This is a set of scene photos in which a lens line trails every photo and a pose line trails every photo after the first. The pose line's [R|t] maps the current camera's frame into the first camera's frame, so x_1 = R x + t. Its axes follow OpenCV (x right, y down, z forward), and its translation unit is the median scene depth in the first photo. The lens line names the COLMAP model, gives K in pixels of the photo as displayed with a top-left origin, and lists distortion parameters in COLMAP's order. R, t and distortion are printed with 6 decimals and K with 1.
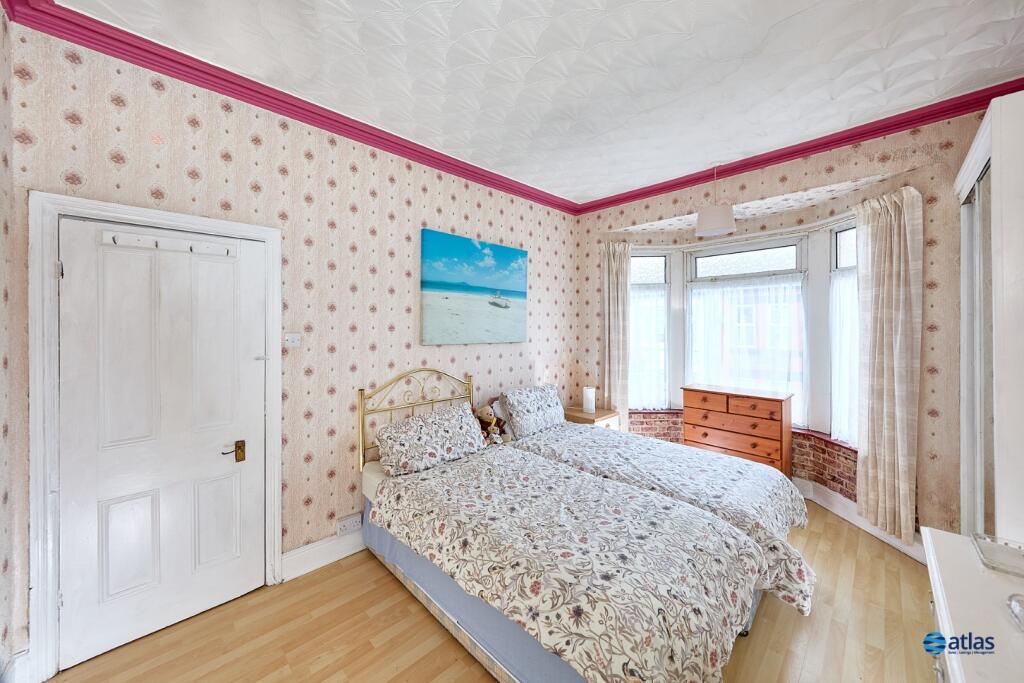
lens RADIAL K [[369.5, 0, 510.9], [0, 369.5, 326.1], [0, 0, 1]] dist [-0.000149, -0.000020]
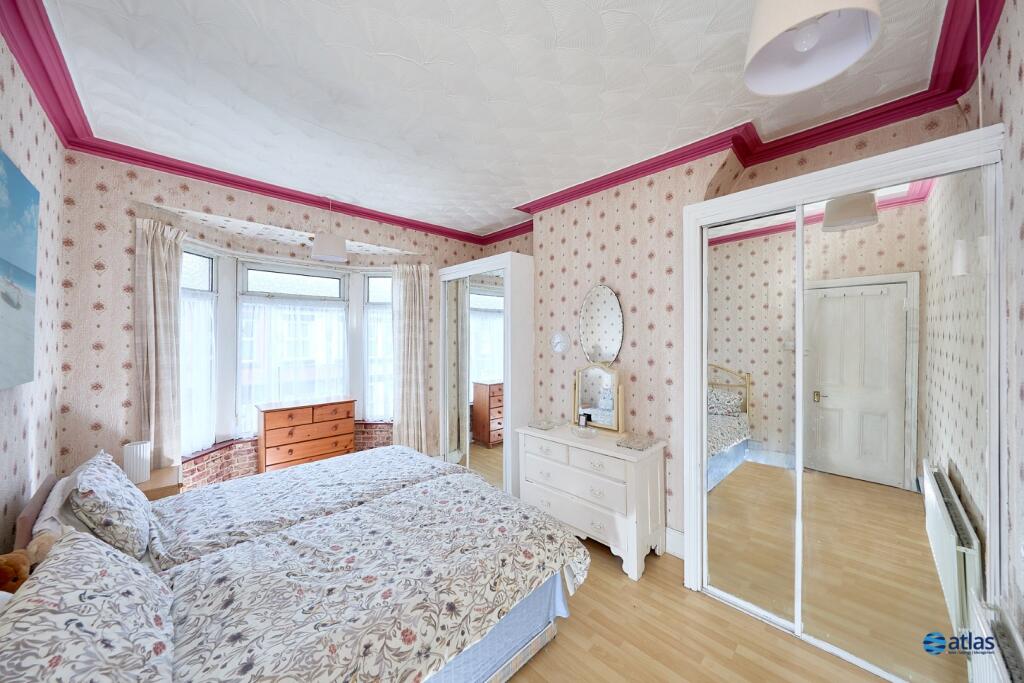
lens RADIAL K [[351.5, 0, 510.7], [0, 351.5, 338.2], [0, 0, 1]] dist [0.000066, -0.000100]
pose [[0.002602, 0.003052, 0.999992, -0.573683], [0.003905, 0.999988, -0.003062, -0.011764], [-0.999989, 0.003913, 0.002590, 0.535434]]
